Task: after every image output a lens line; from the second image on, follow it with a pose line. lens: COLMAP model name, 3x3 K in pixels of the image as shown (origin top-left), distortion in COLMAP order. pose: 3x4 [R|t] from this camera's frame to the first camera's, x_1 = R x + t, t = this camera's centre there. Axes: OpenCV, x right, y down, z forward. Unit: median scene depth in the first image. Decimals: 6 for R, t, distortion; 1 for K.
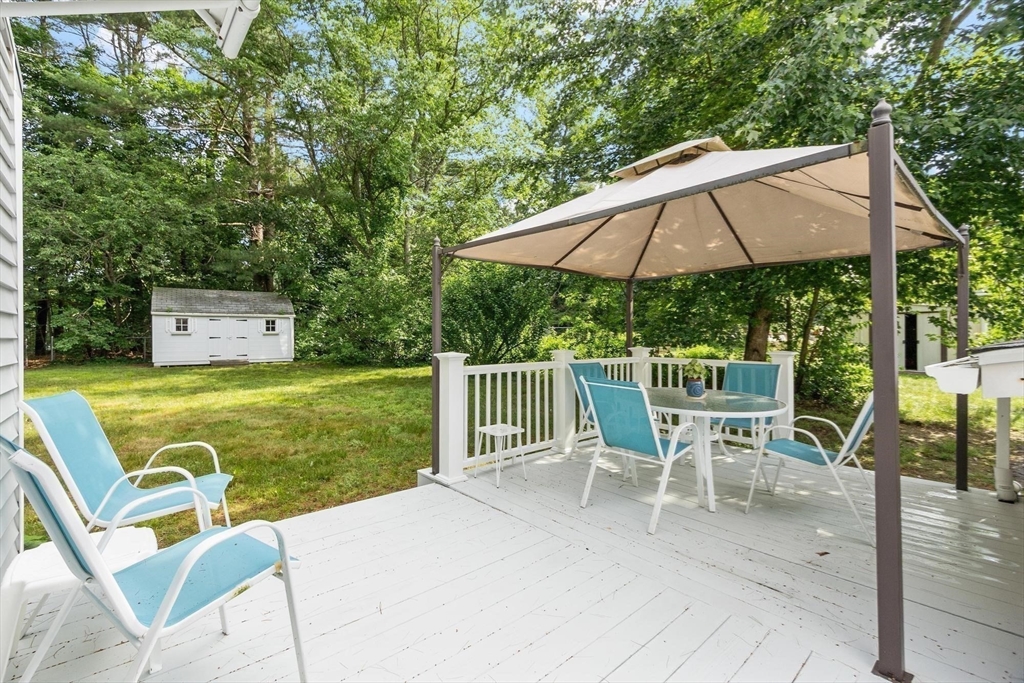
lens RADIAL K [[449.6, 0, 510.3], [0, 449.6, 337.1], [0, 0, 1]] dist [-0.002569, 0.002149]
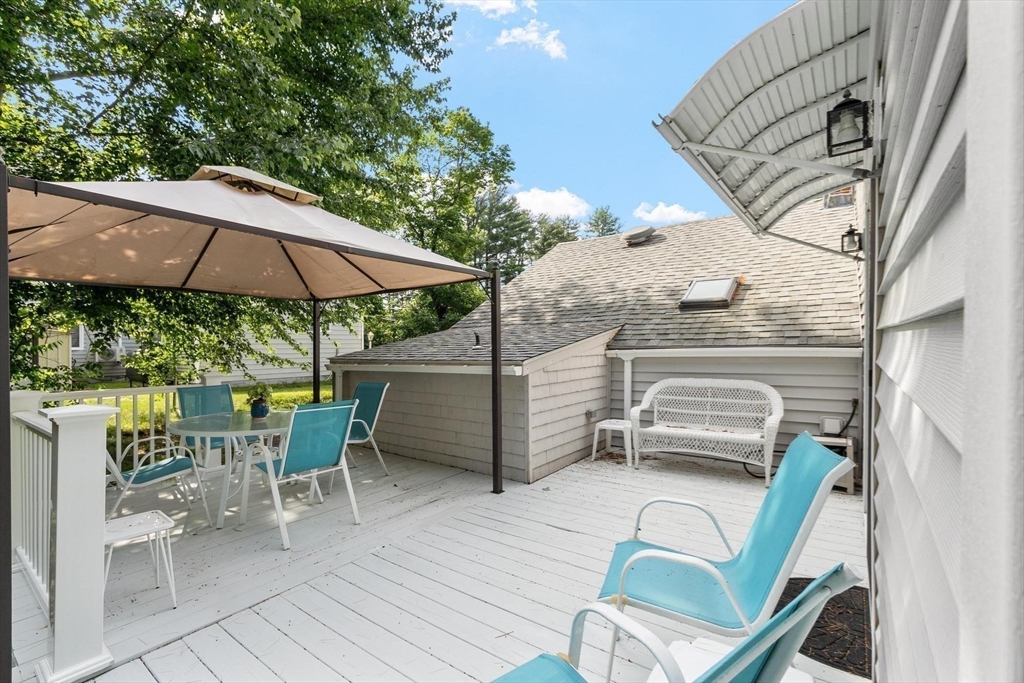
lens RADIAL K [[449.6, 0, 506.2], [0, 449.6, 345.9], [0, 0, 1]] dist [-0.002569, 0.002149]
pose [[-0.207654, 0.000473, 0.978202, -1.030297], [0.010566, 0.999943, 0.001759, -0.031514], [-0.978145, 0.010701, -0.207647, 0.959615]]
